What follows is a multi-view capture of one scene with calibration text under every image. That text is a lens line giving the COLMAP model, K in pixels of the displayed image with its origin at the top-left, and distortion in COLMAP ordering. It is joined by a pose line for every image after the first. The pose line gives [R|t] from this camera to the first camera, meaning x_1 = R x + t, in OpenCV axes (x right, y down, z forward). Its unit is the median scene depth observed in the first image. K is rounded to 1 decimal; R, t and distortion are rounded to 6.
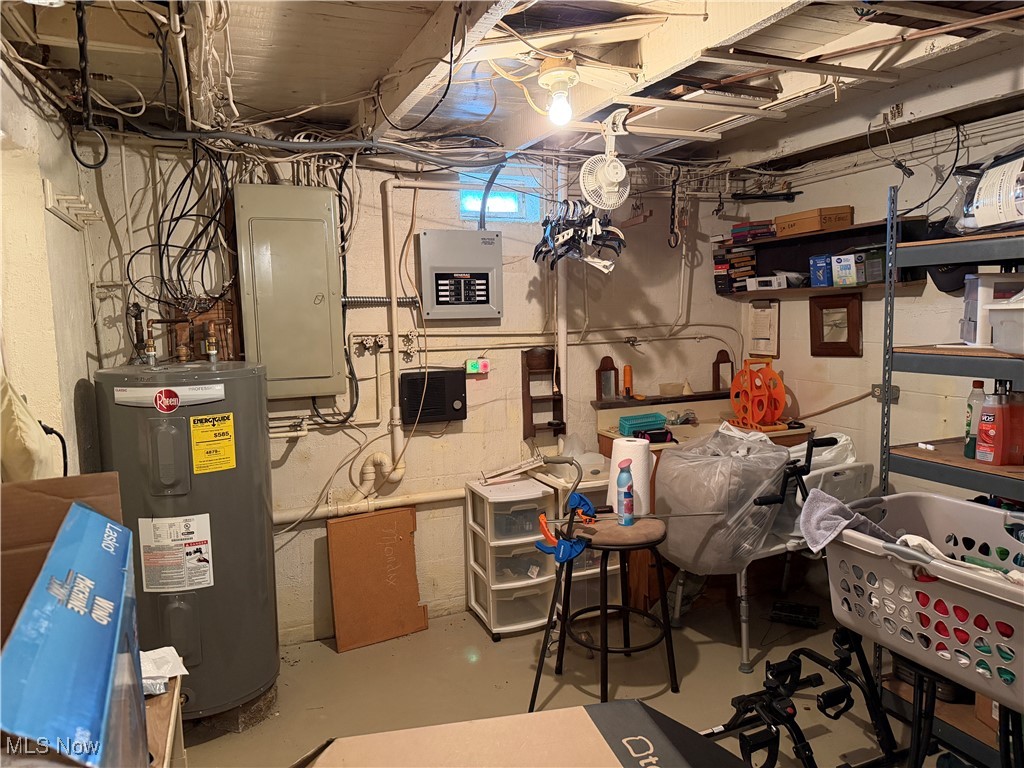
lens RADIAL K [[721.4, 0, 512.2], [0, 721.4, 386.6], [0, 0, 1]] dist [0.028163, -0.029172]
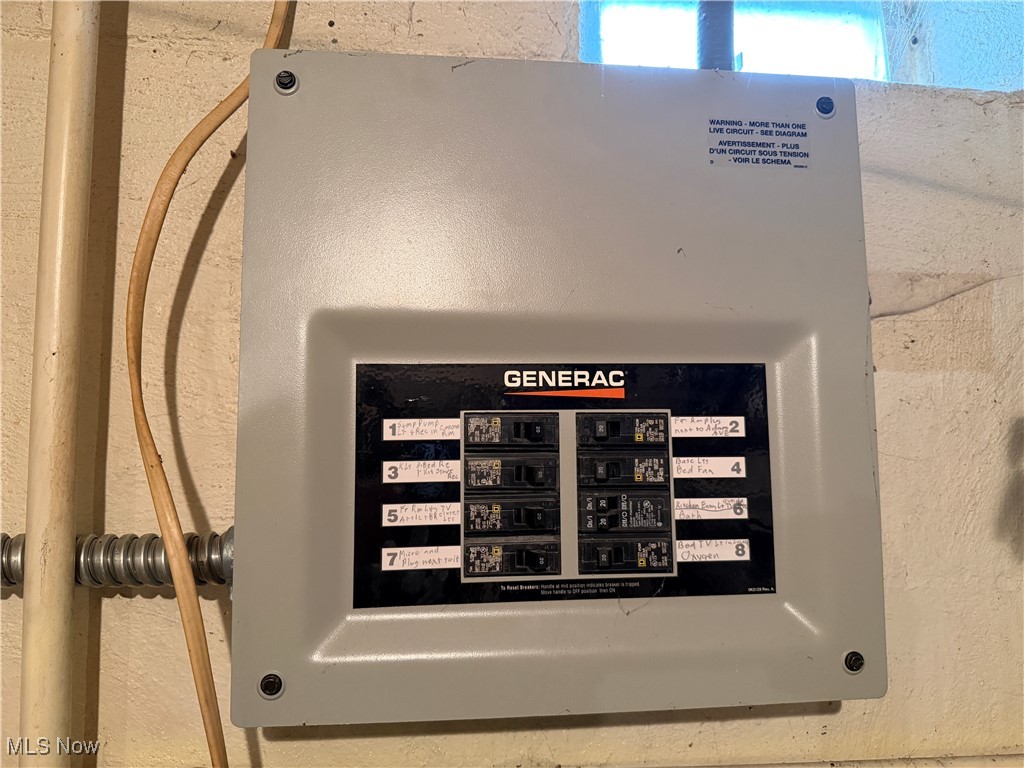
lens RADIAL K [[721.4, 0, 512.3], [0, 721.4, 384.1], [0, 0, 1]] dist [0.028163, -0.029172]
pose [[0.960931, -0.017228, -0.276253, -0.041290], [-0.038846, 0.979789, -0.196228, -0.126177], [0.274050, 0.199293, 0.940839, 0.868302]]
